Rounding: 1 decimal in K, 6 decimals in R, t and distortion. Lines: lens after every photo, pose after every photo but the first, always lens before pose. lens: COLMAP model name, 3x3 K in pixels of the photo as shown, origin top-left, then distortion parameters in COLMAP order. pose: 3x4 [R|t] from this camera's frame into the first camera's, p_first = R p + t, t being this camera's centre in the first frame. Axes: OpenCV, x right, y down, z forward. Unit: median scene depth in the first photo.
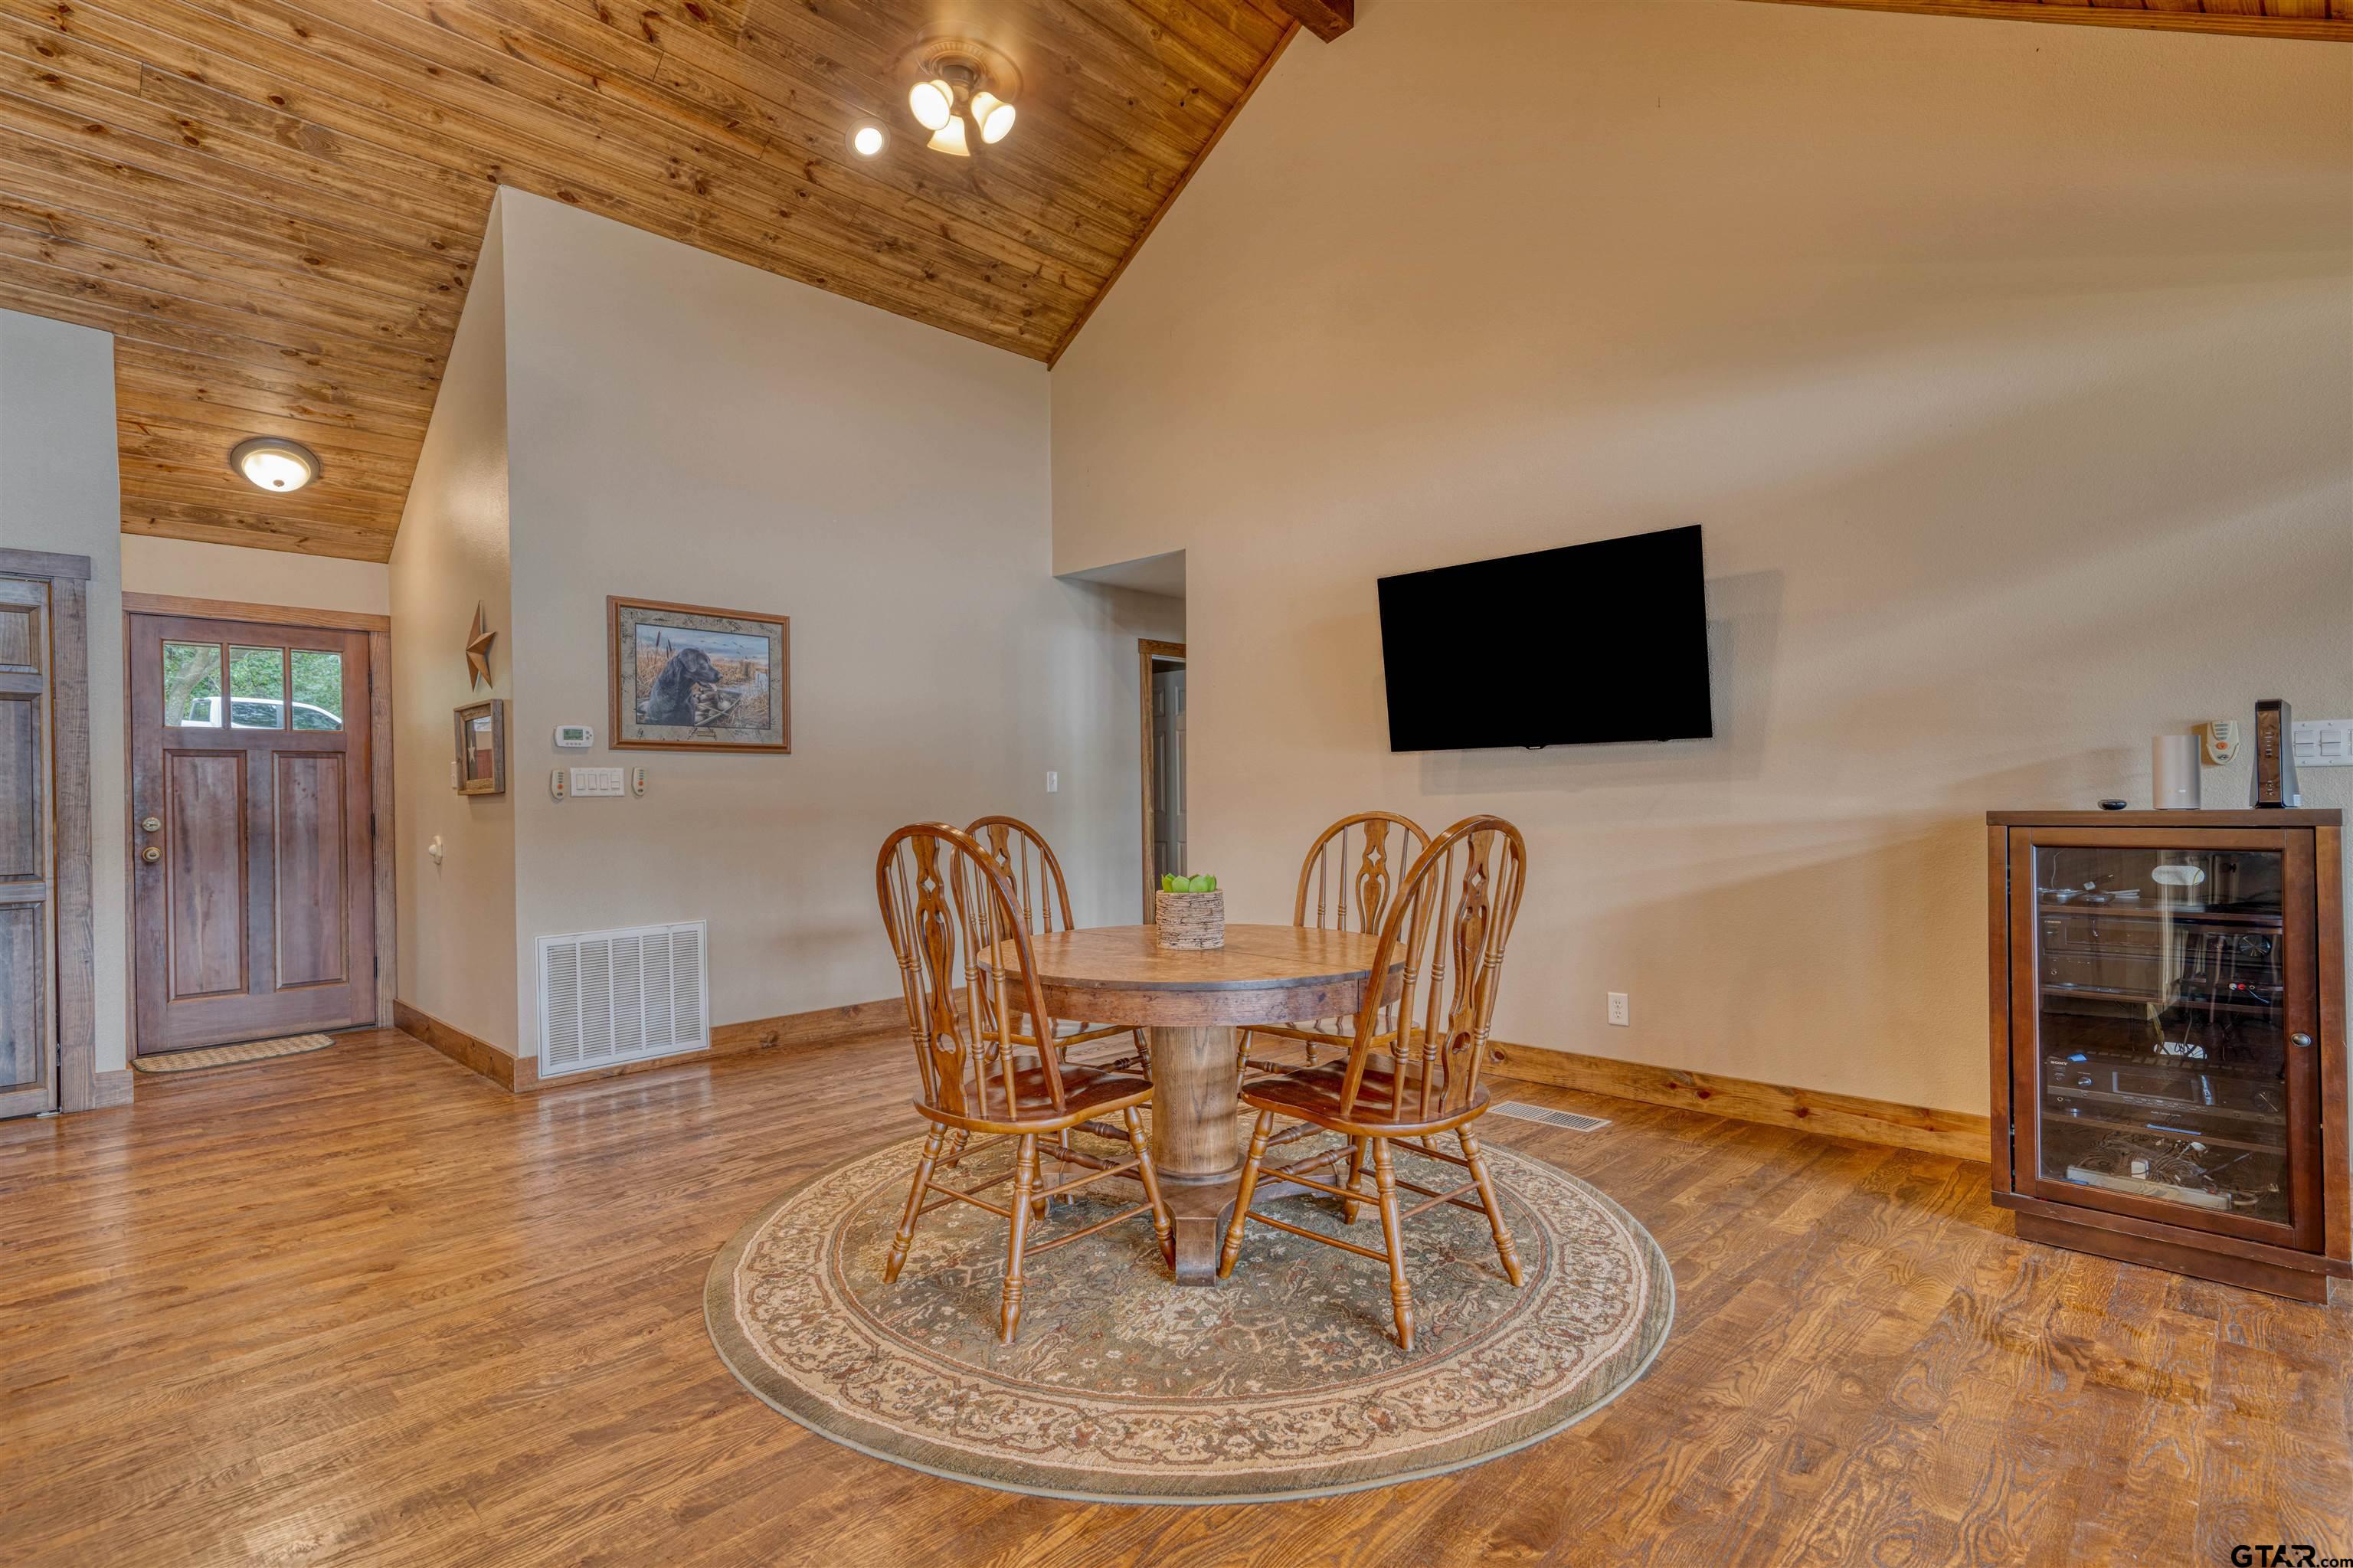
lens RADIAL K [[1122.1, 0, 1149.6], [0, 1122.1, 797.9], [0, 0, 1]] dist [0.000612, 0.007709]
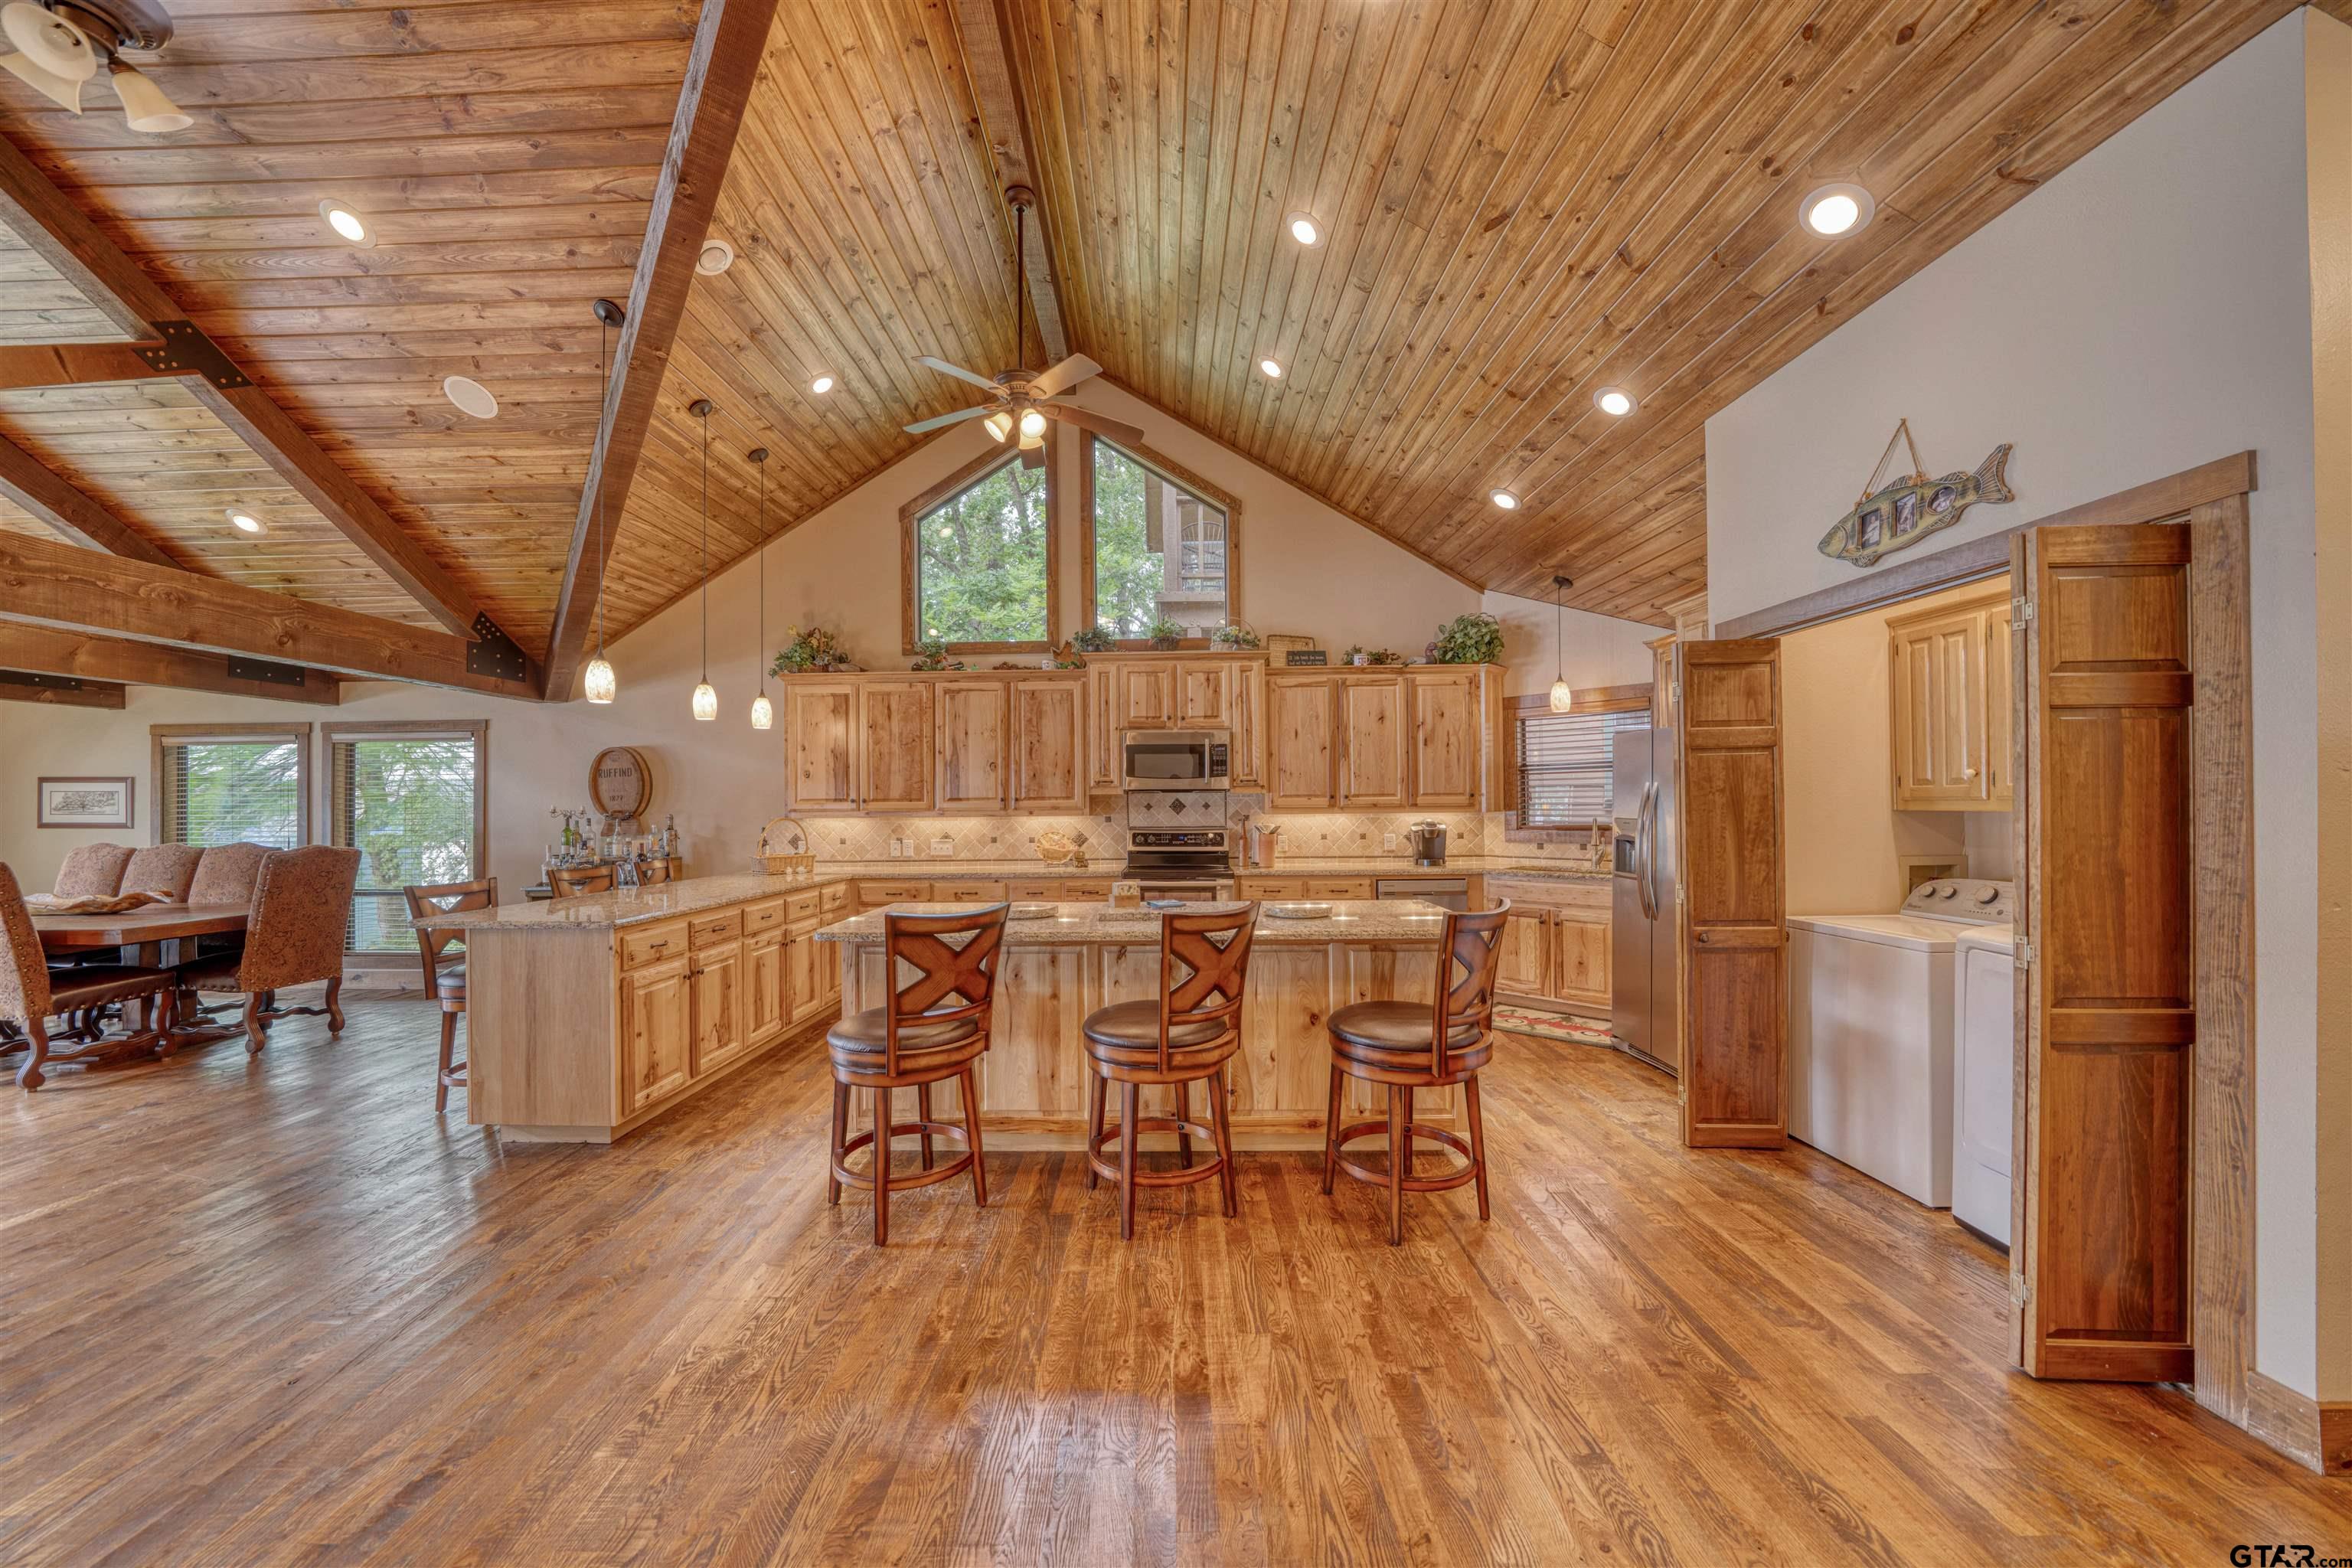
lens RADIAL K [[813.3, 0, 1159.2], [0, 813.3, 799.2], [0, 0, 1]] dist [-0.027696, 0.003187]
pose [[-0.719365, 0.019634, -0.694355, -0.259904], [0.019559, 0.999777, 0.008007, -0.049569], [0.694357, -0.007821, -0.719588, 0.834640]]
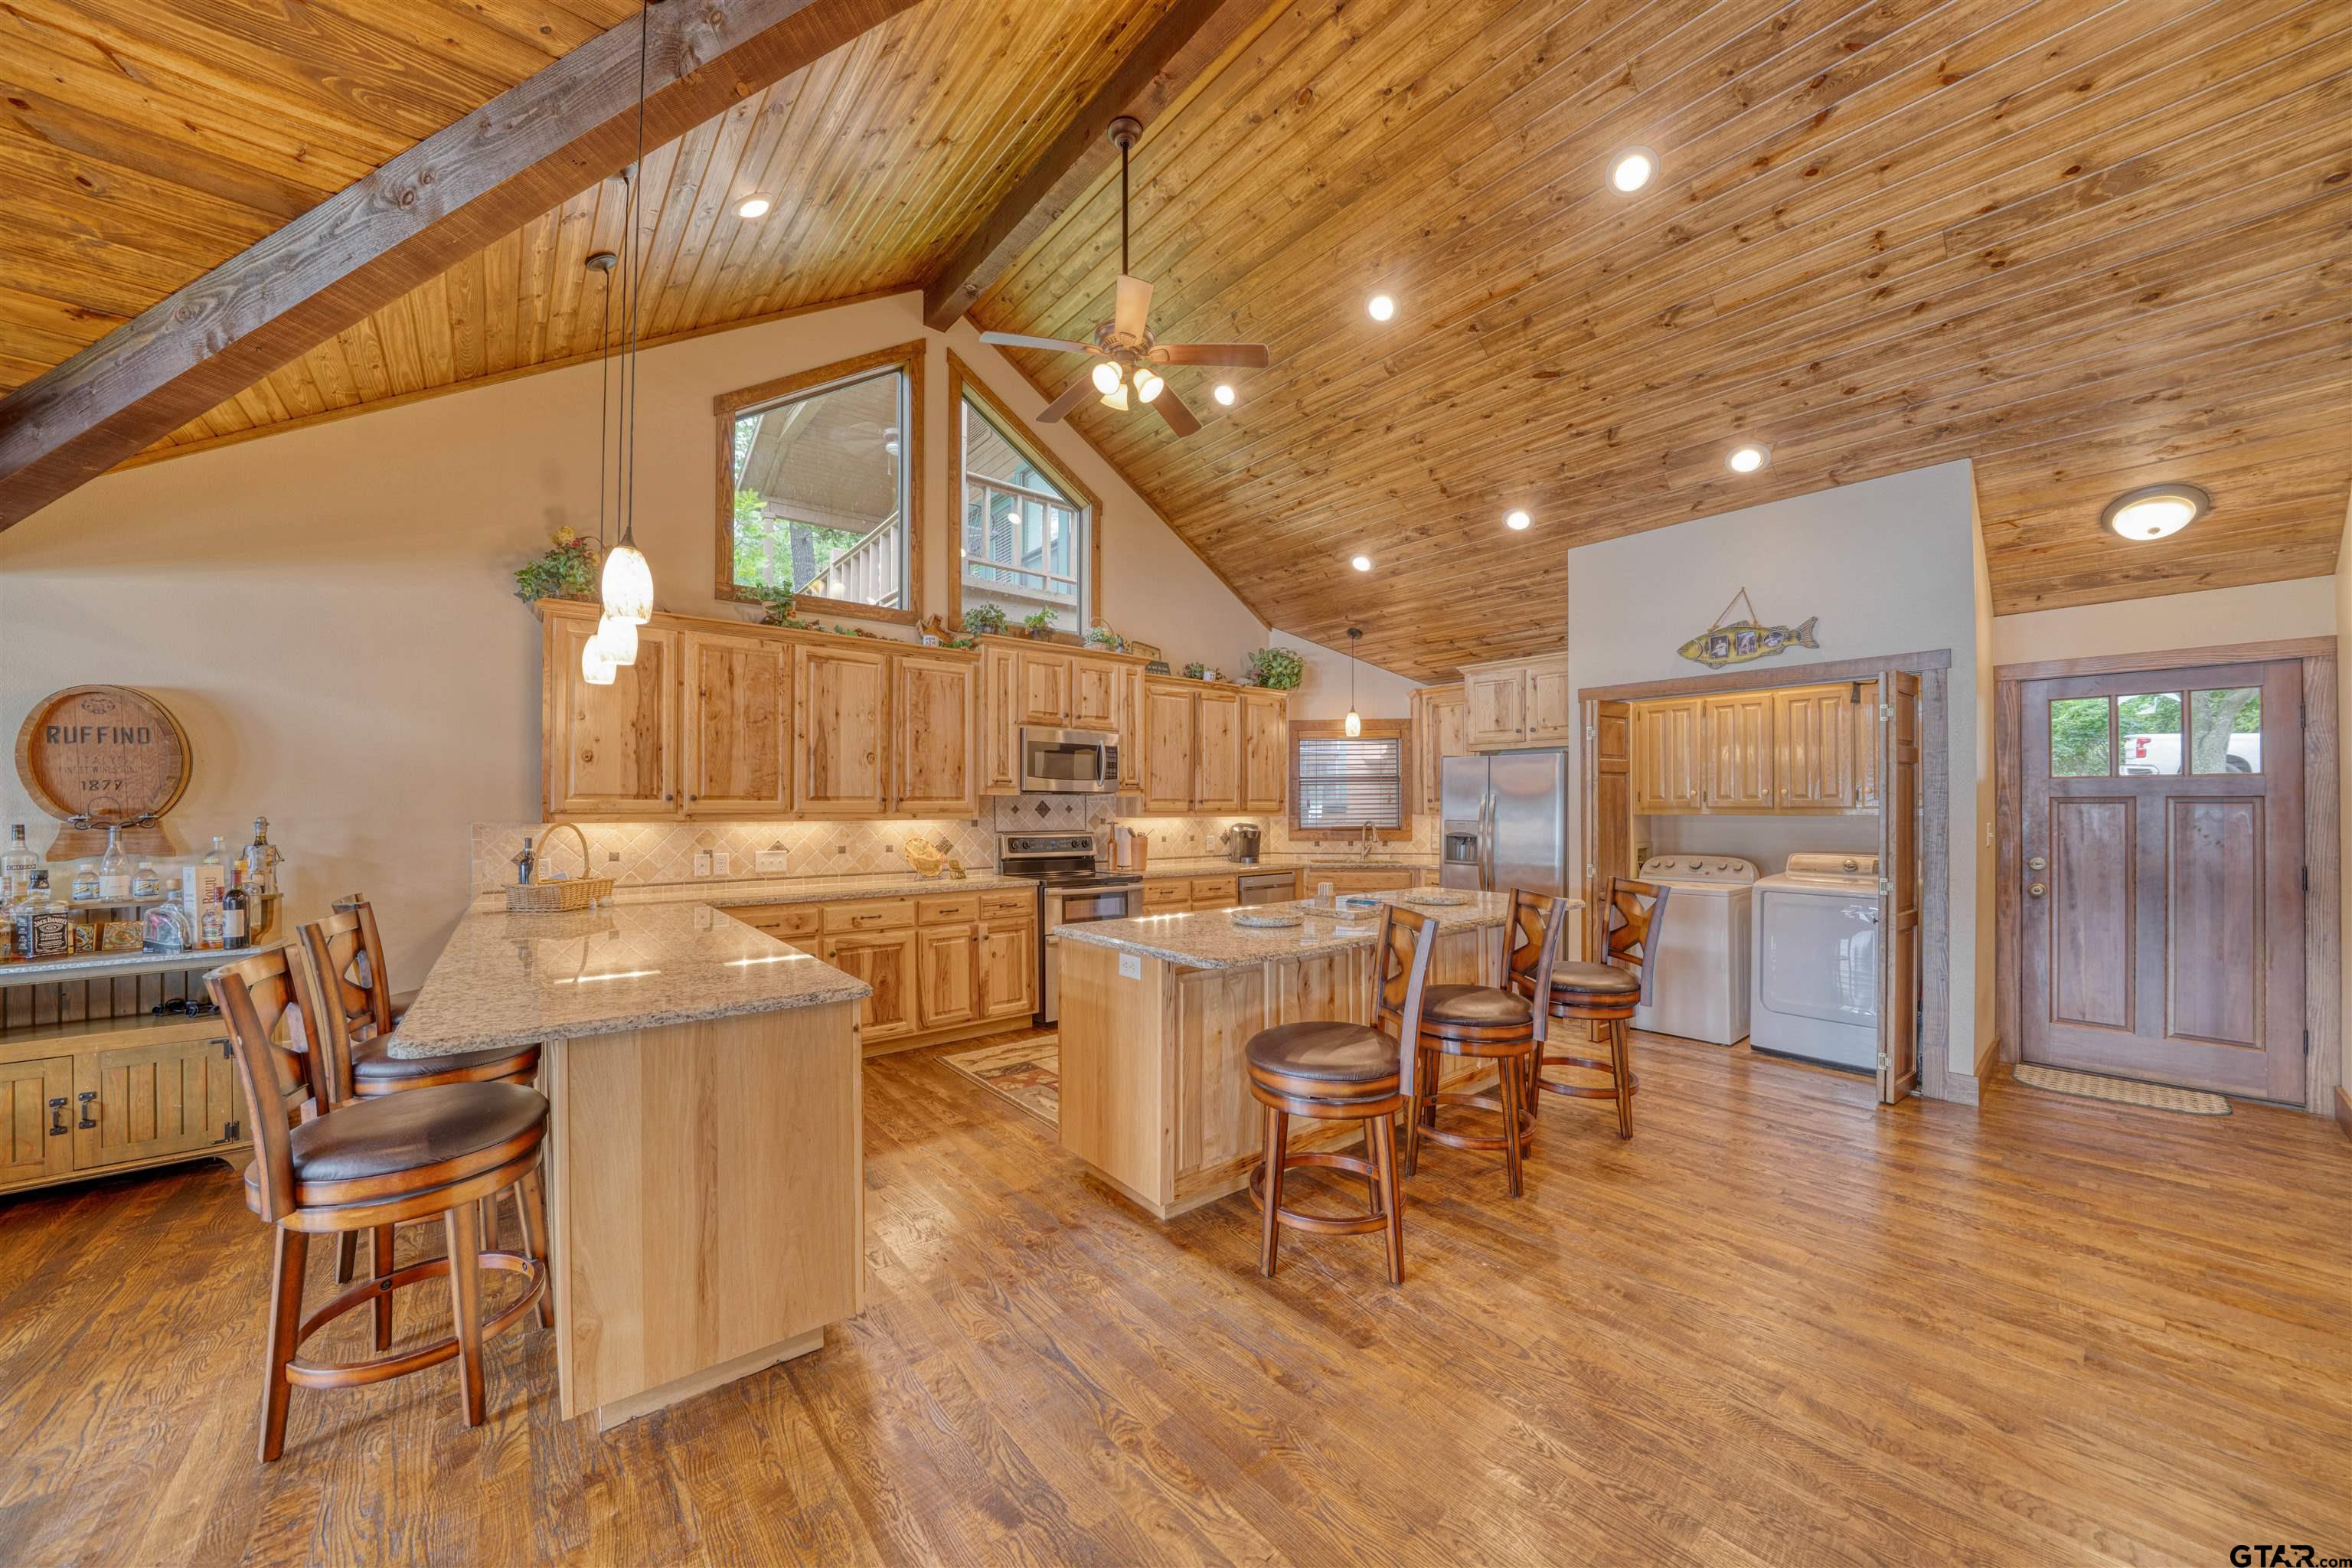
lens RADIAL K [[813.3, 0, 1159.2], [0, 813.3, 799.2], [0, 0, 1]] dist [-0.027696, 0.003187]
pose [[-0.112013, 0.007780, -0.993676, 0.010126], [-0.000654, 0.999969, 0.007903, -0.052027], [0.993707, 0.001535, -0.112005, 0.225469]]
